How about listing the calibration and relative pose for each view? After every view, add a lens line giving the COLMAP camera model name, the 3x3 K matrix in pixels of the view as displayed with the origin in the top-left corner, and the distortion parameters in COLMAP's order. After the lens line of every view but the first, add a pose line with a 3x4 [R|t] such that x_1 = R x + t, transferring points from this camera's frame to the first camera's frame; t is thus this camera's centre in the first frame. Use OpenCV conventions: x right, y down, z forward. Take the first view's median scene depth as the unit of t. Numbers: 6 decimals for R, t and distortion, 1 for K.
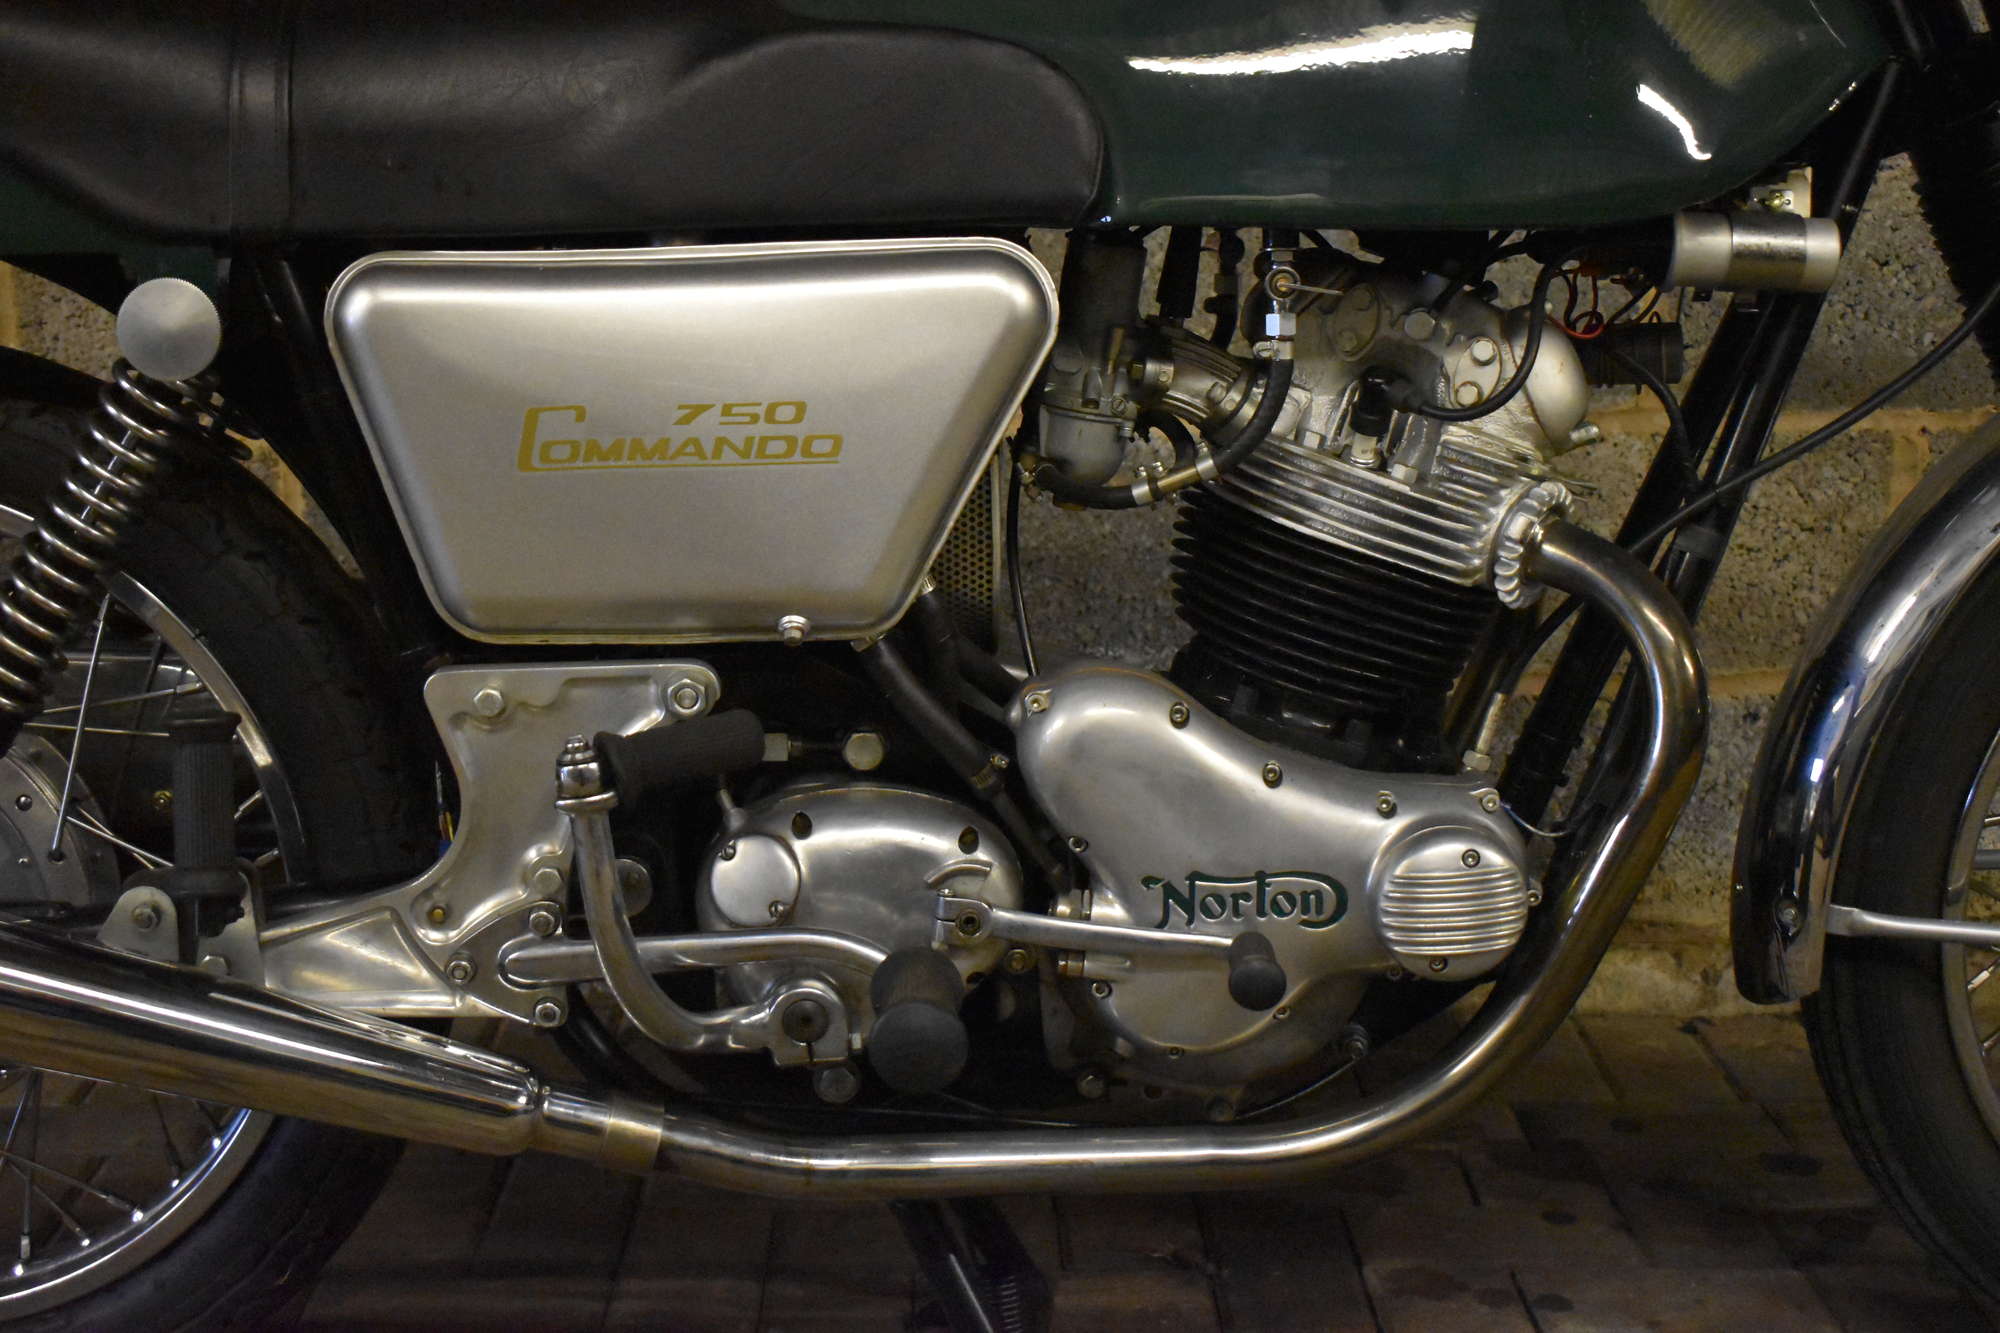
lens RADIAL K [[2701.0, 0, 1000.0], [0, 2701.0, 666.5], [0, 0, 1]] dist [-0.037832, -0.019922]
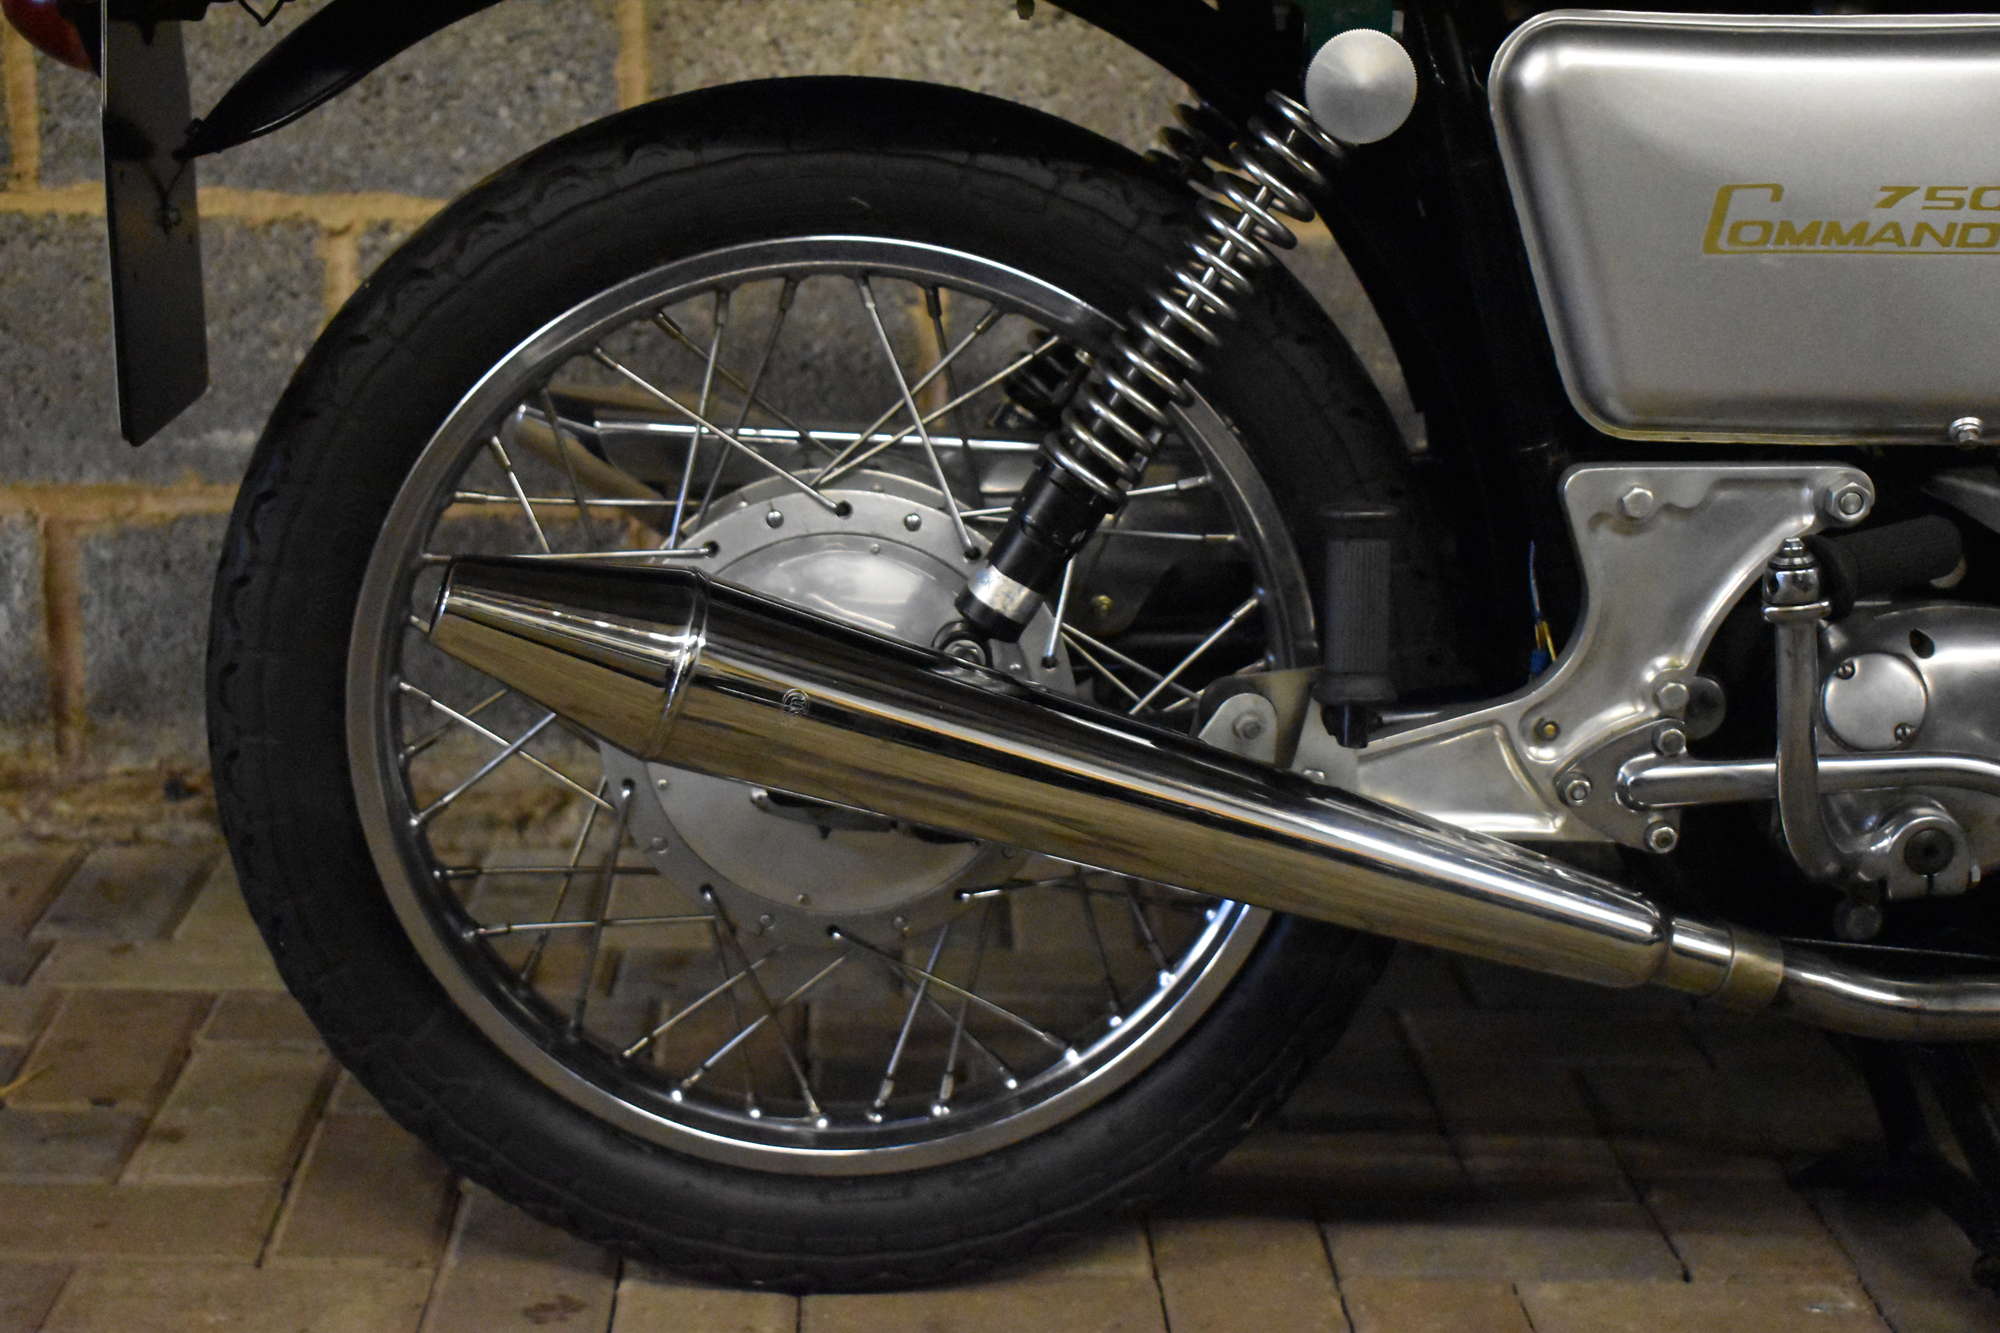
lens RADIAL K [[2967.2, 0, 1000.0], [0, 2967.2, 666.5], [0, 0, 1]] dist [-0.026431, -0.015881]
pose [[0.999194, 0.021782, 0.033719, -0.424422], [-0.023402, 0.998553, 0.048409, 0.024376], [-0.032615, -0.049159, 0.998258, -0.014509]]
